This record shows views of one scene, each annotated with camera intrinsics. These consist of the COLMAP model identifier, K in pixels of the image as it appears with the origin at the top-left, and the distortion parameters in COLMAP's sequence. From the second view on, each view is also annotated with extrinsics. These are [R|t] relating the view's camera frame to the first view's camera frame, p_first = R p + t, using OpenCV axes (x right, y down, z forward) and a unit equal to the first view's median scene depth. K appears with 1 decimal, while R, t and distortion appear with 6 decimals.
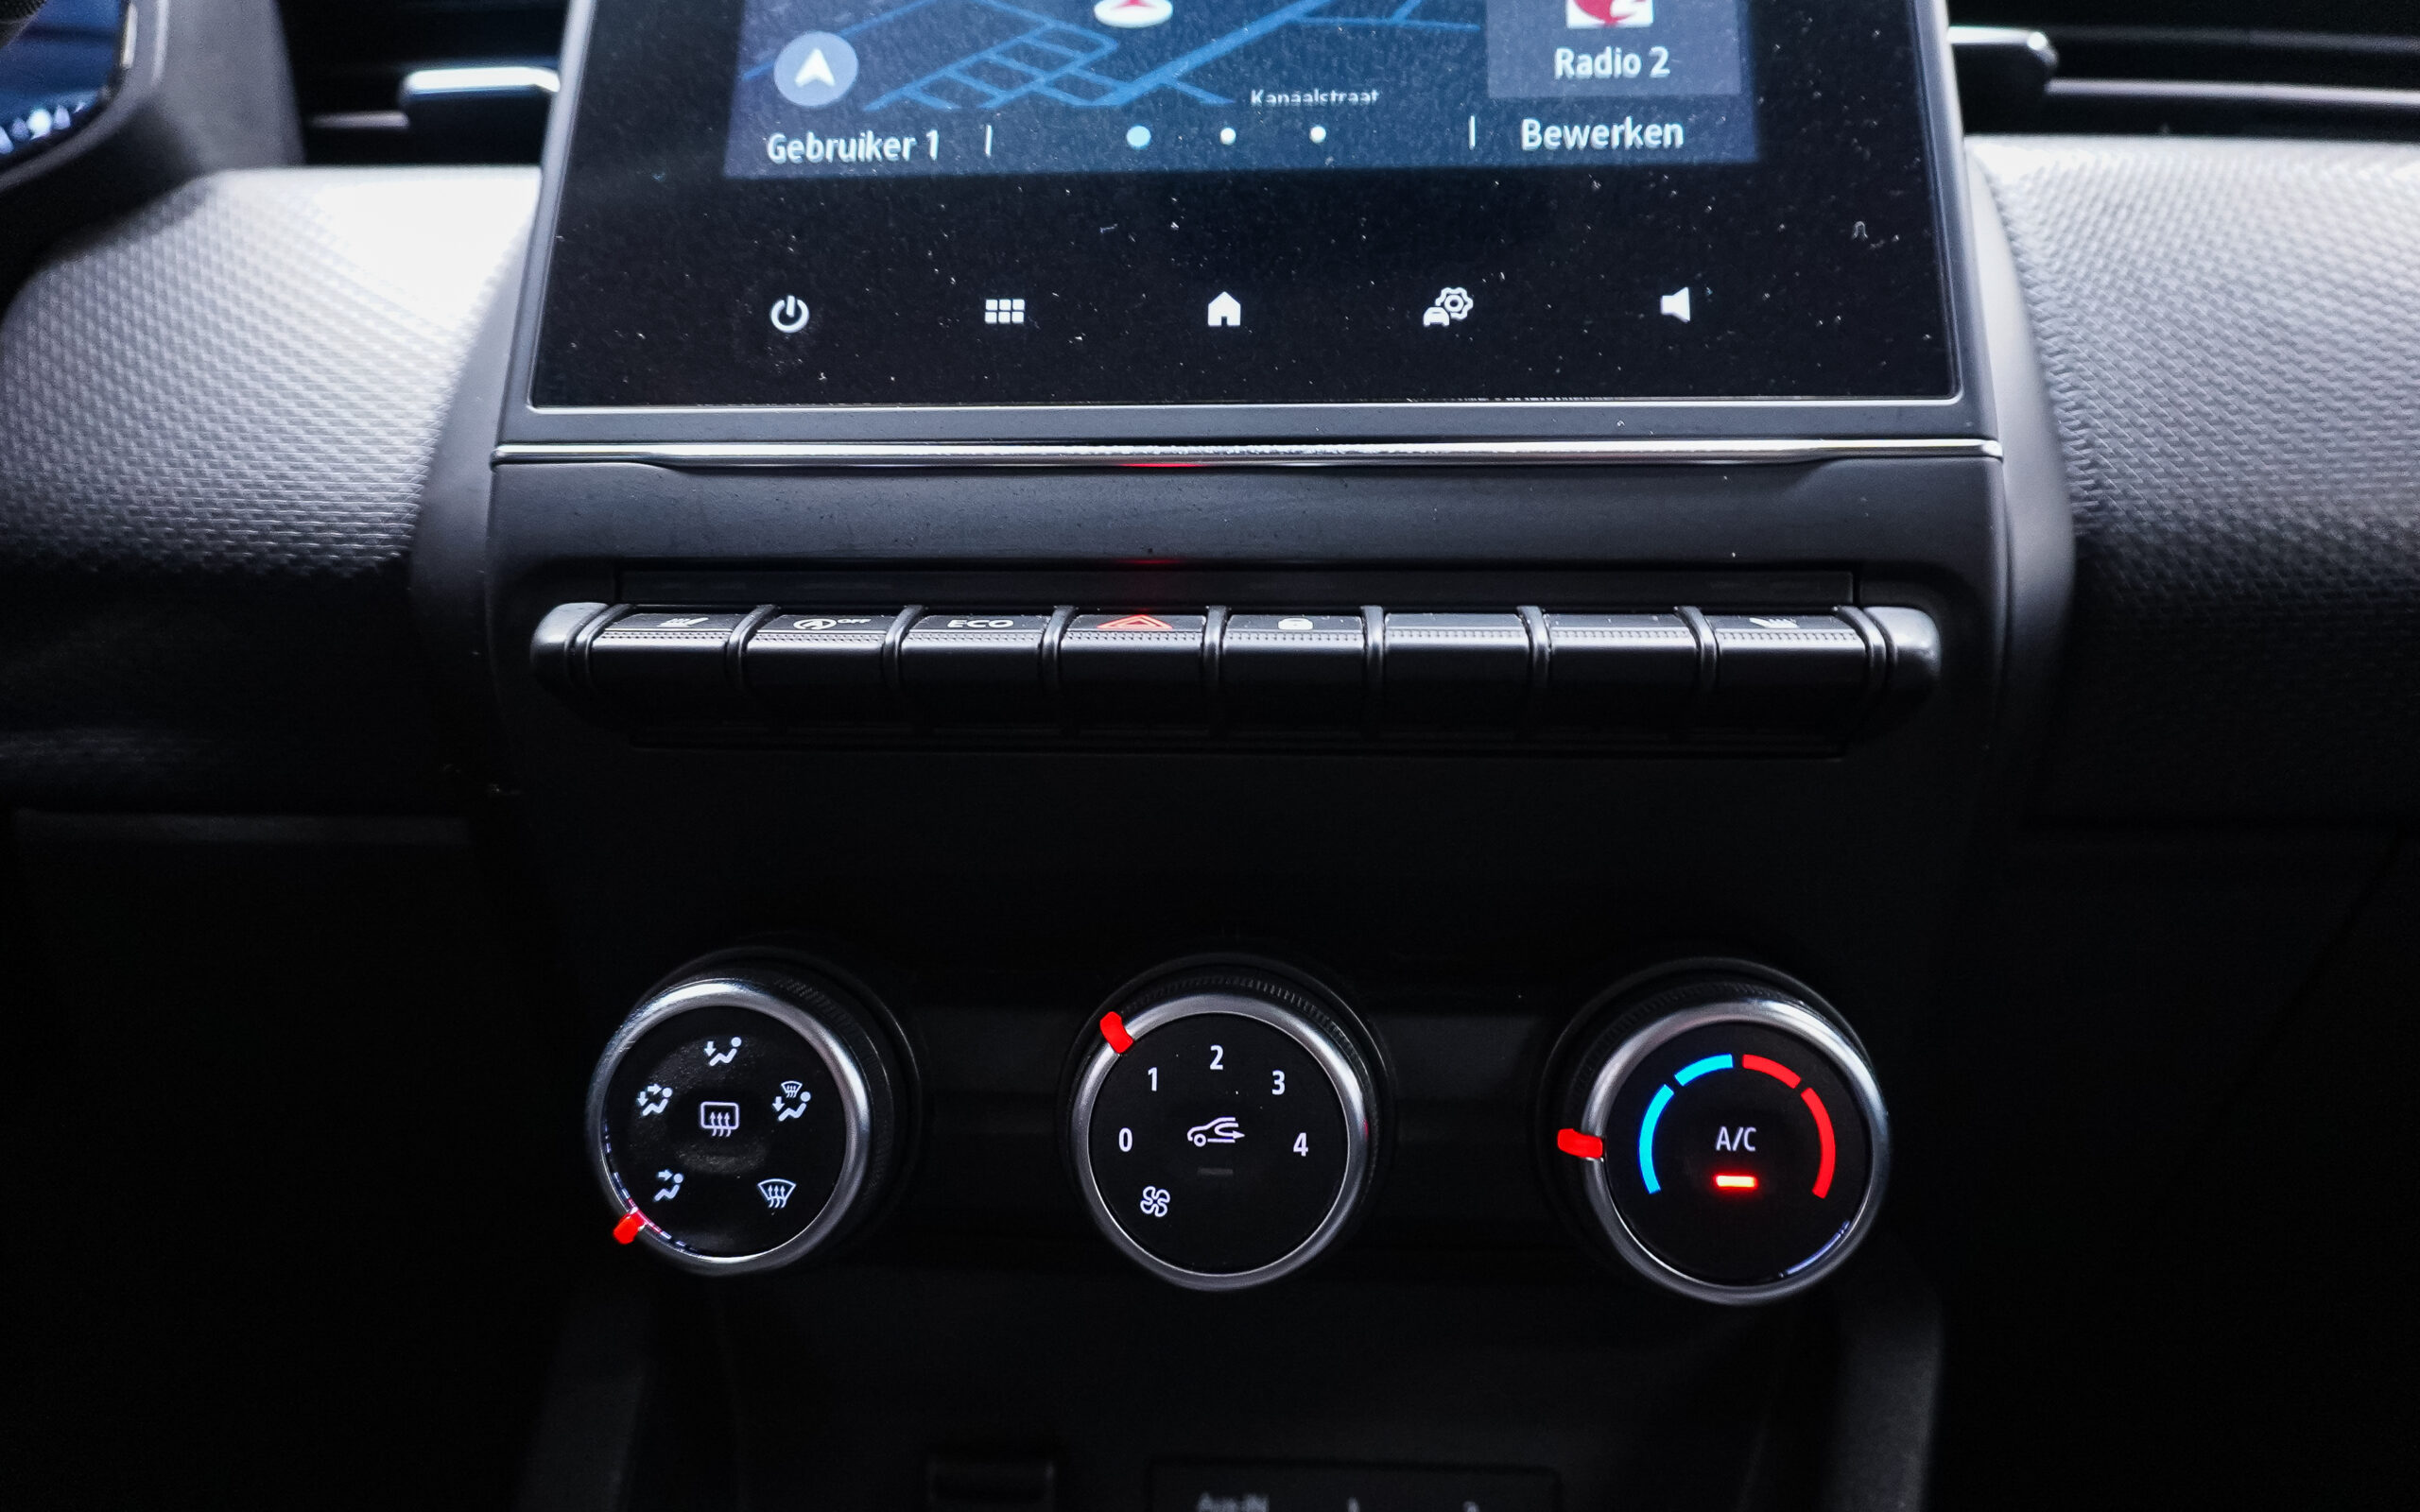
lens RADIAL K [[1694.3, 0, 1216.6], [0, 1694.3, 766.8], [0, 0, 1]] dist [-0.037653, 0.010168]
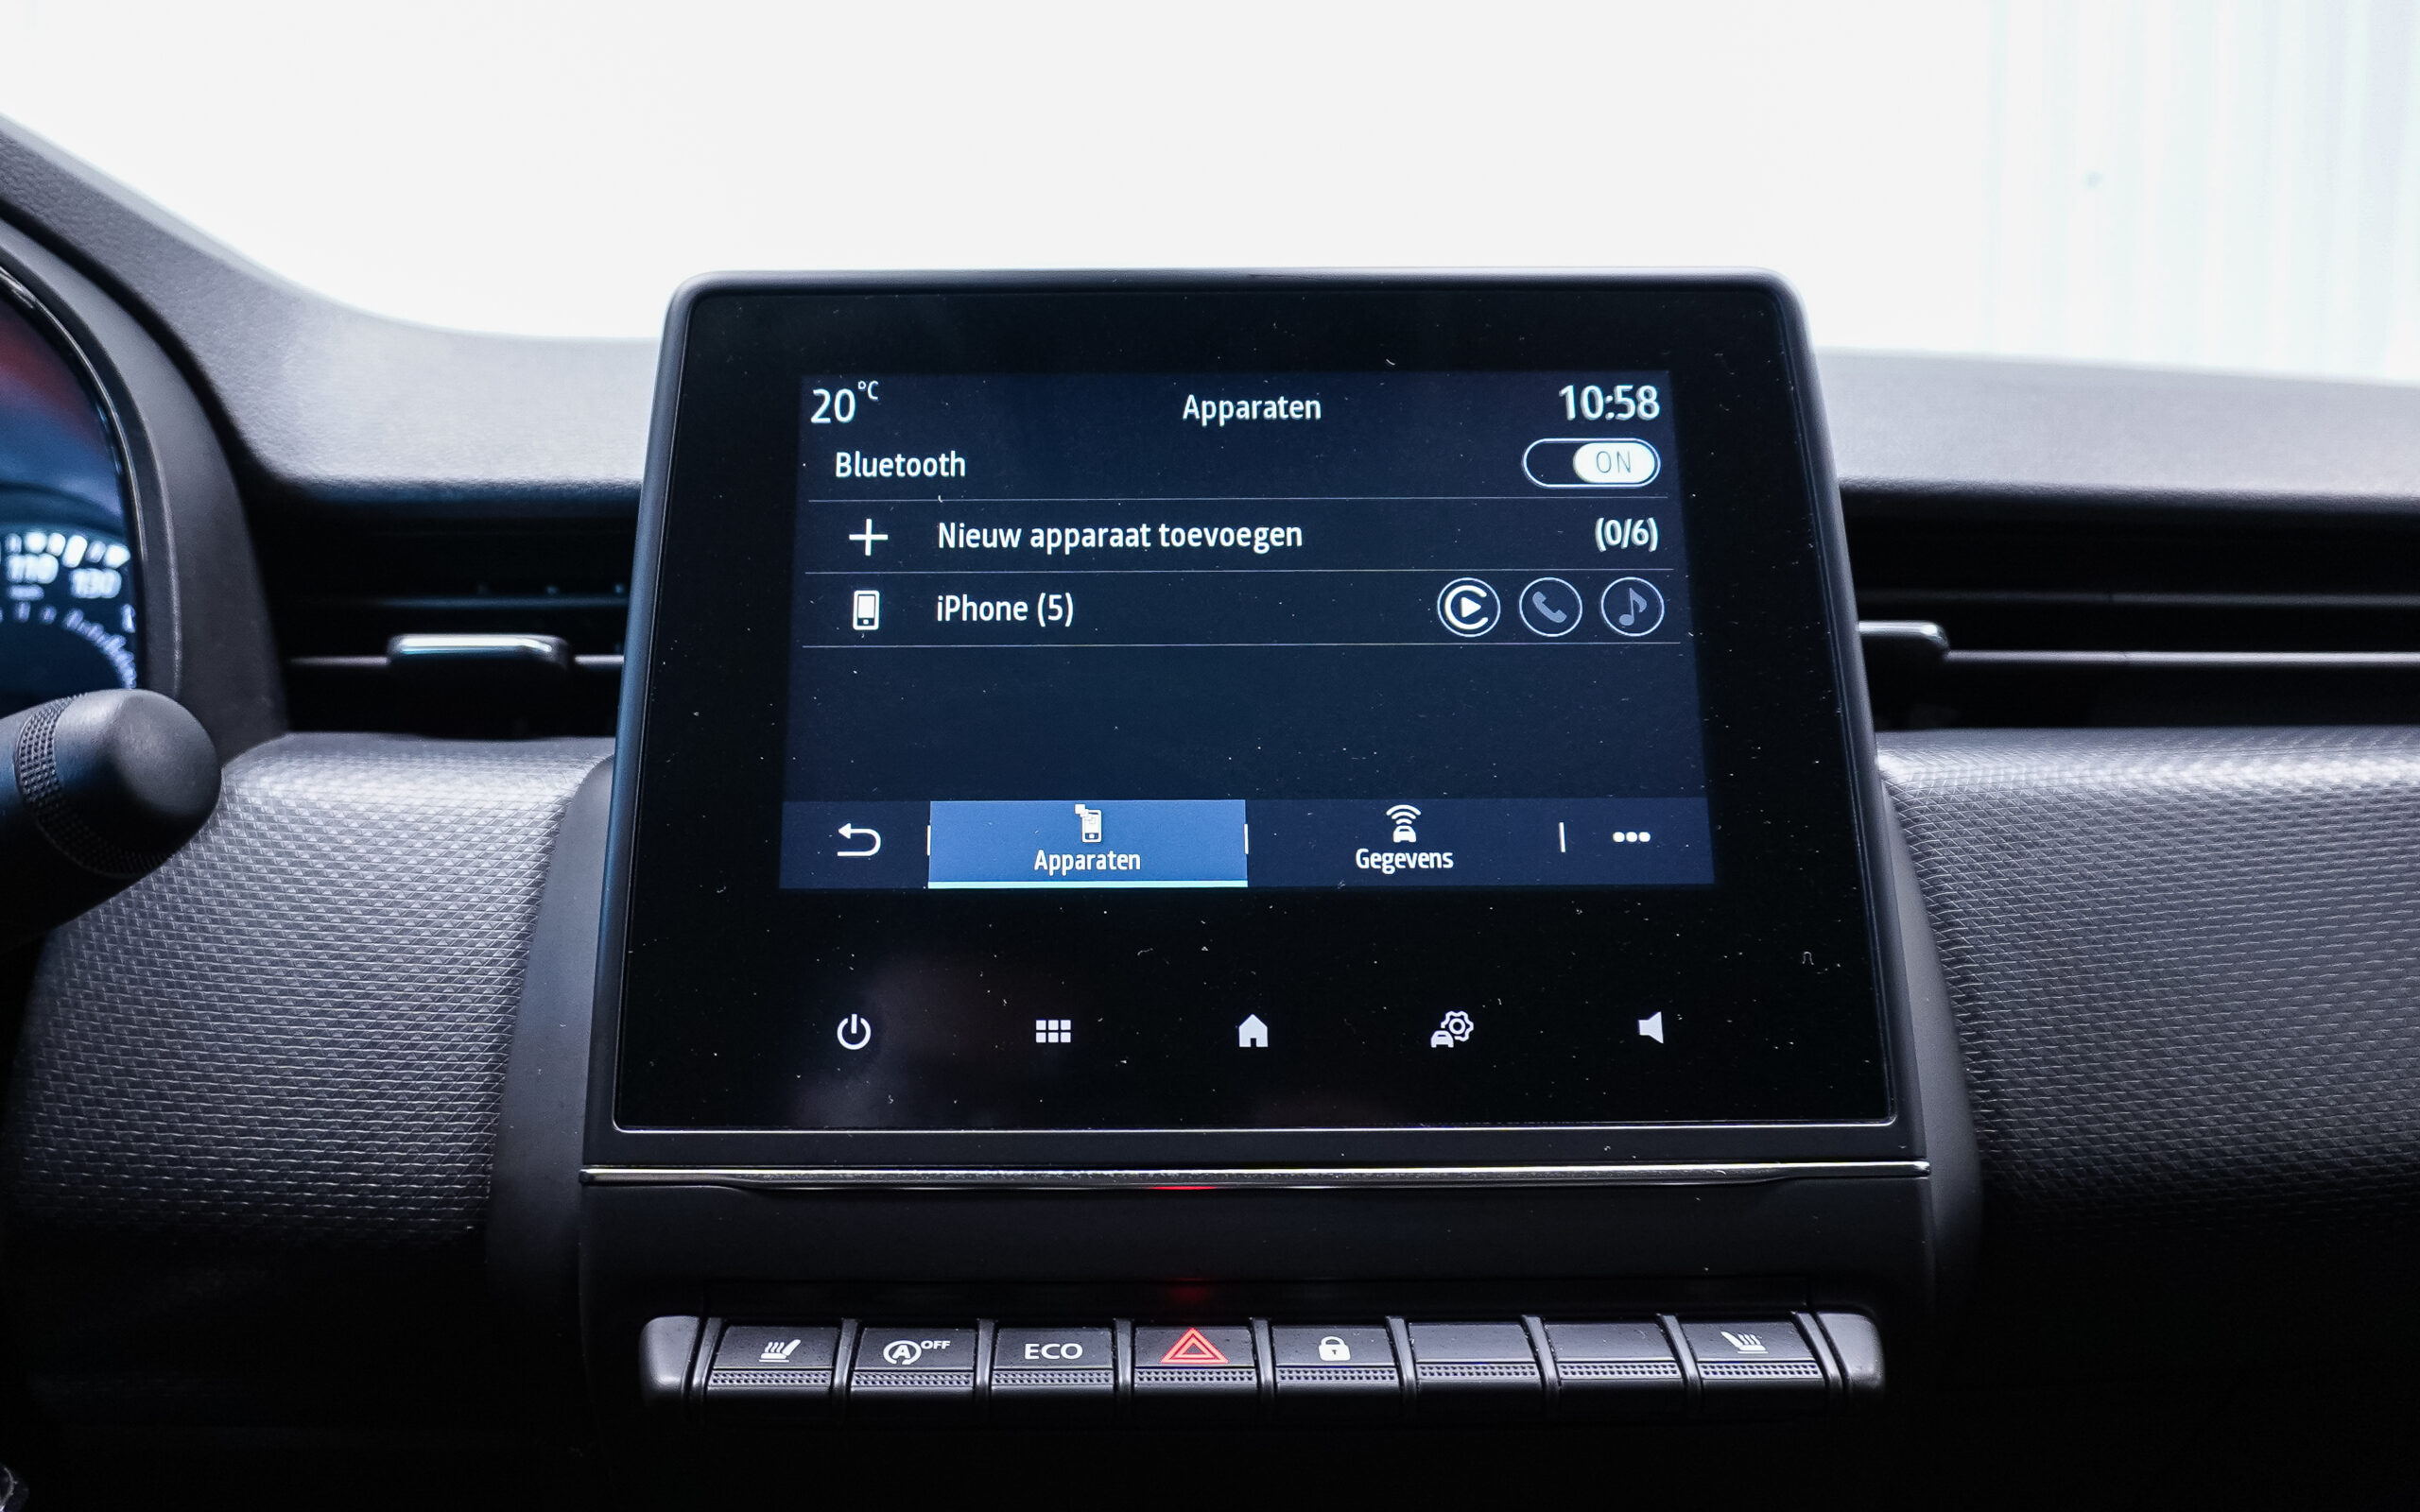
lens RADIAL K [[1776.8, 0, 1113.1], [0, 1776.8, 765.1], [0, 0, 1]] dist [-0.047220, 0.023518]
pose [[0.997176, -0.015531, 0.073476, -0.171476], [0.014674, 0.999818, 0.012182, -0.463758], [-0.073652, -0.011069, 0.997223, -0.158653]]
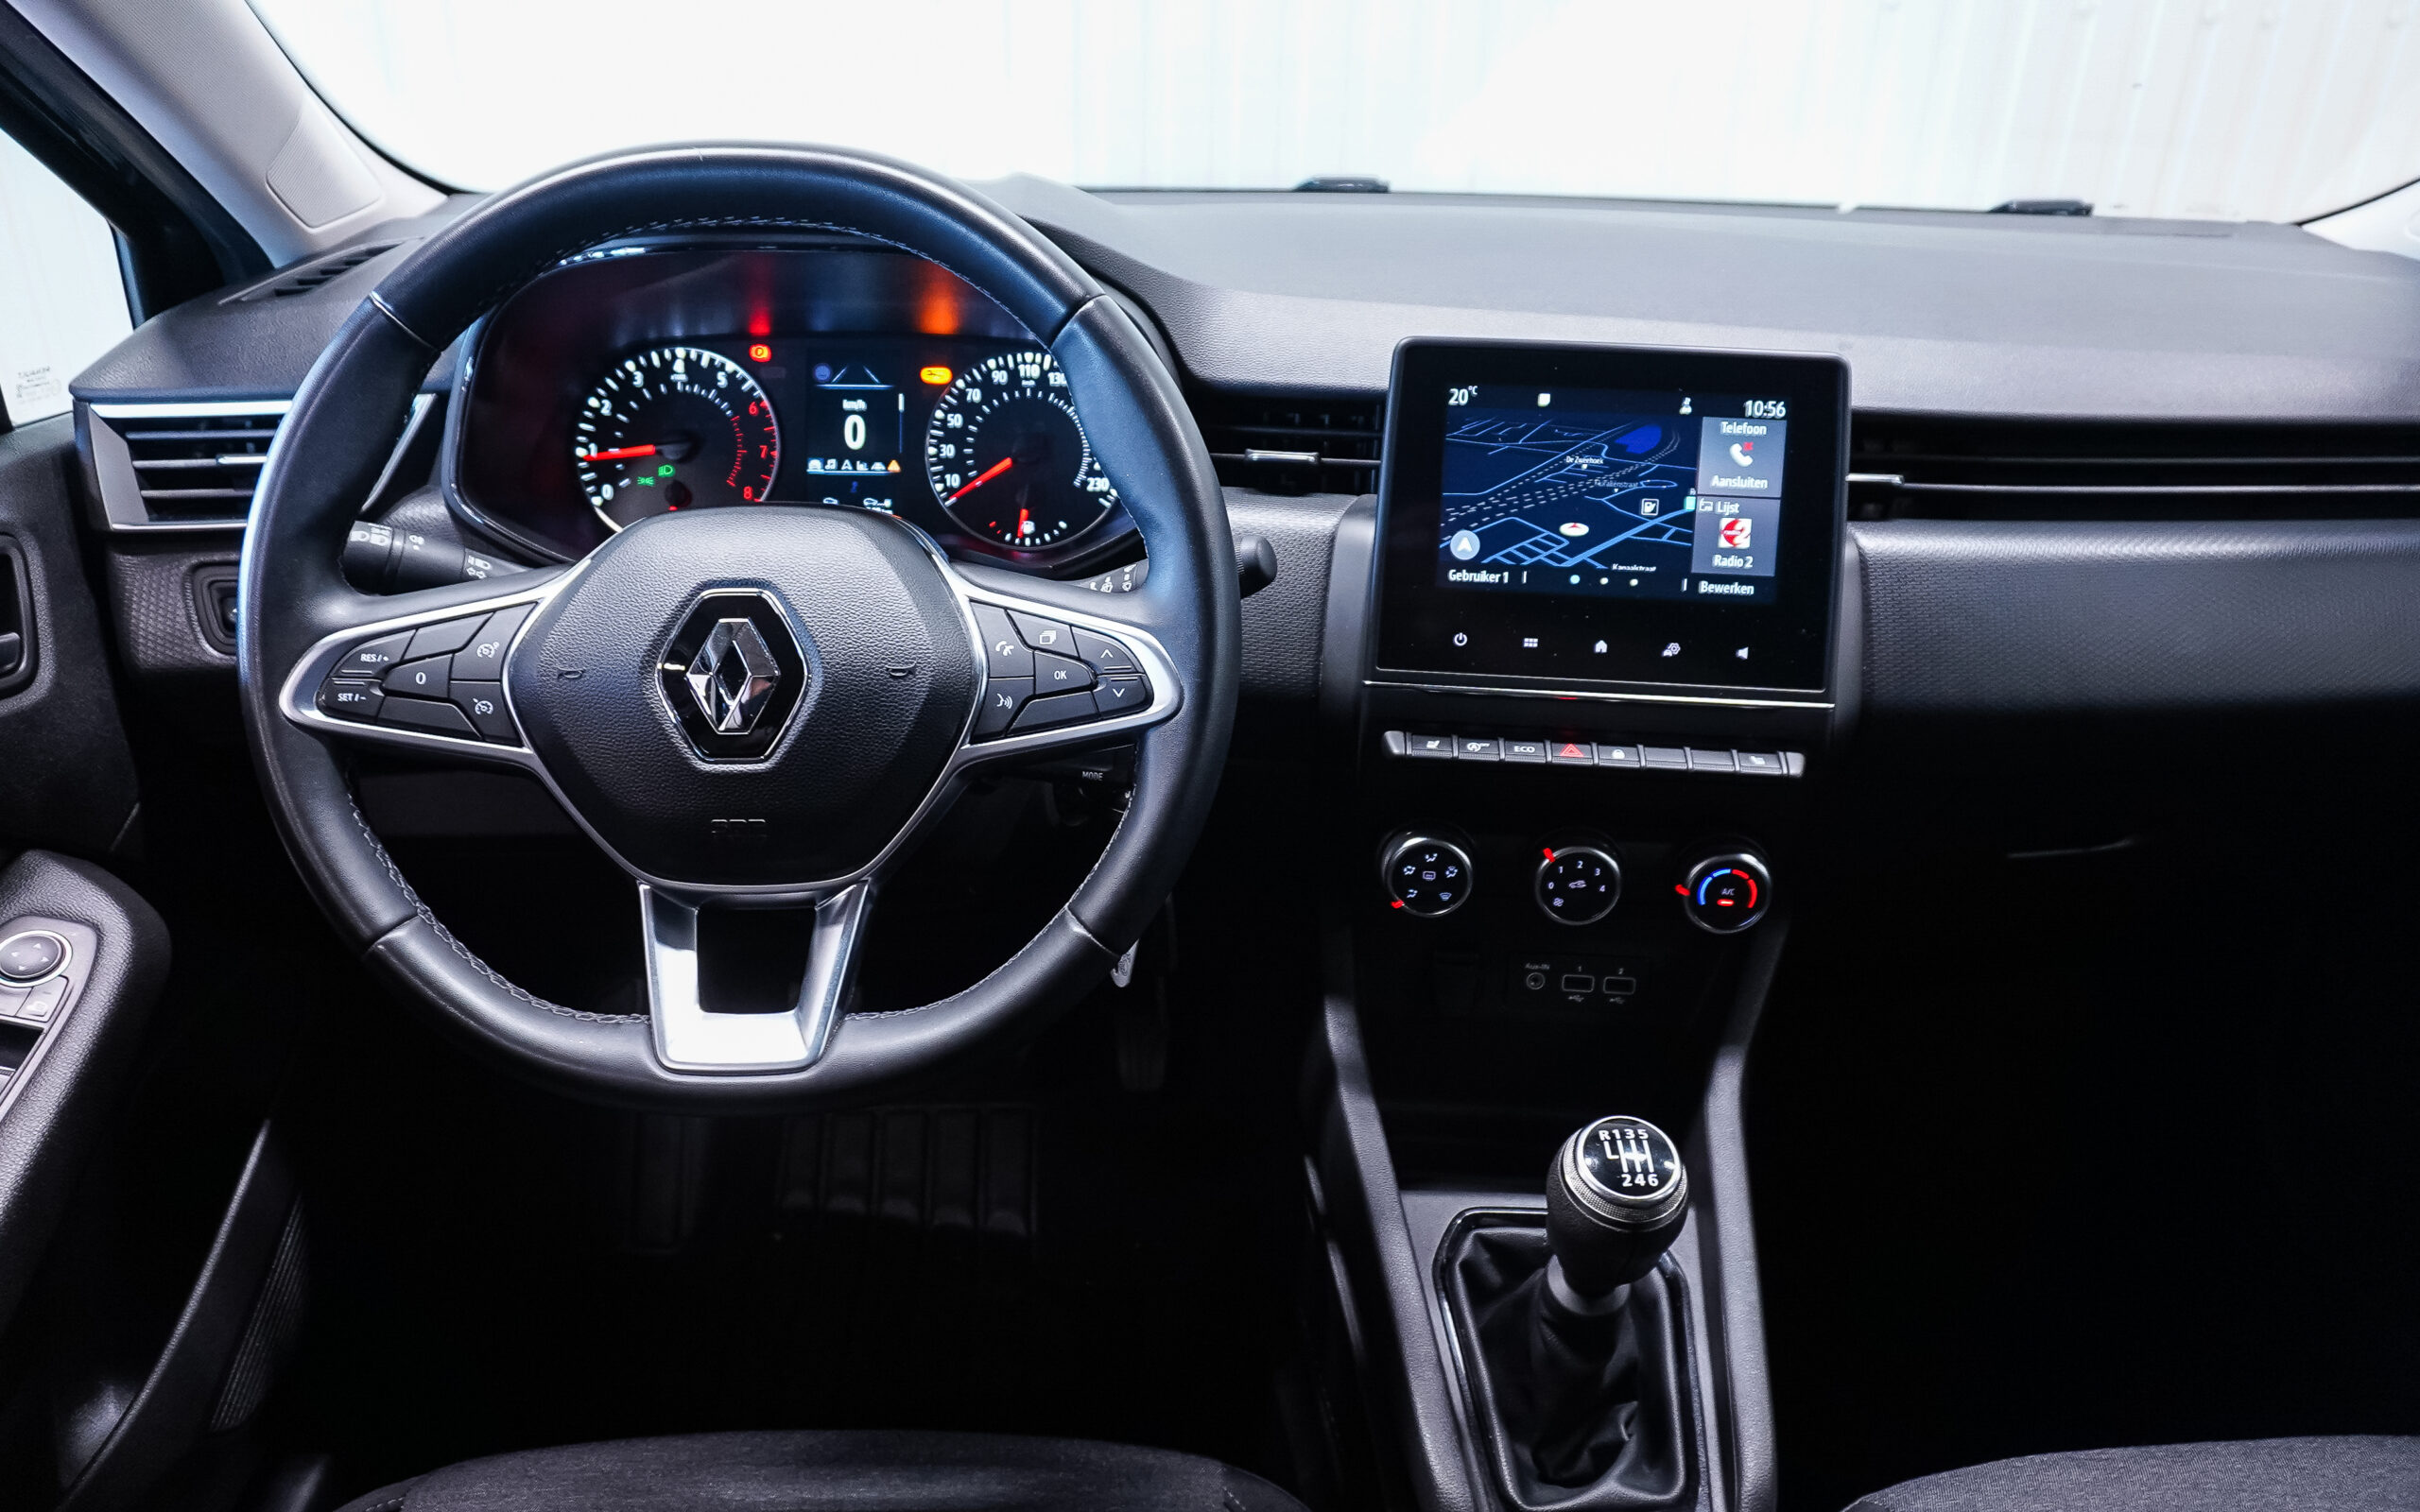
lens RADIAL K [[1694.3, 0, 1206.5], [0, 1694.3, 748.2], [0, 0, 1]] dist [-0.037653, 0.010168]
pose [[0.999865, 0.016234, 0.002533, -0.744459], [-0.016042, 0.931253, 0.364019, -1.241847], [0.003551, -0.364011, 0.931388, -2.039722]]
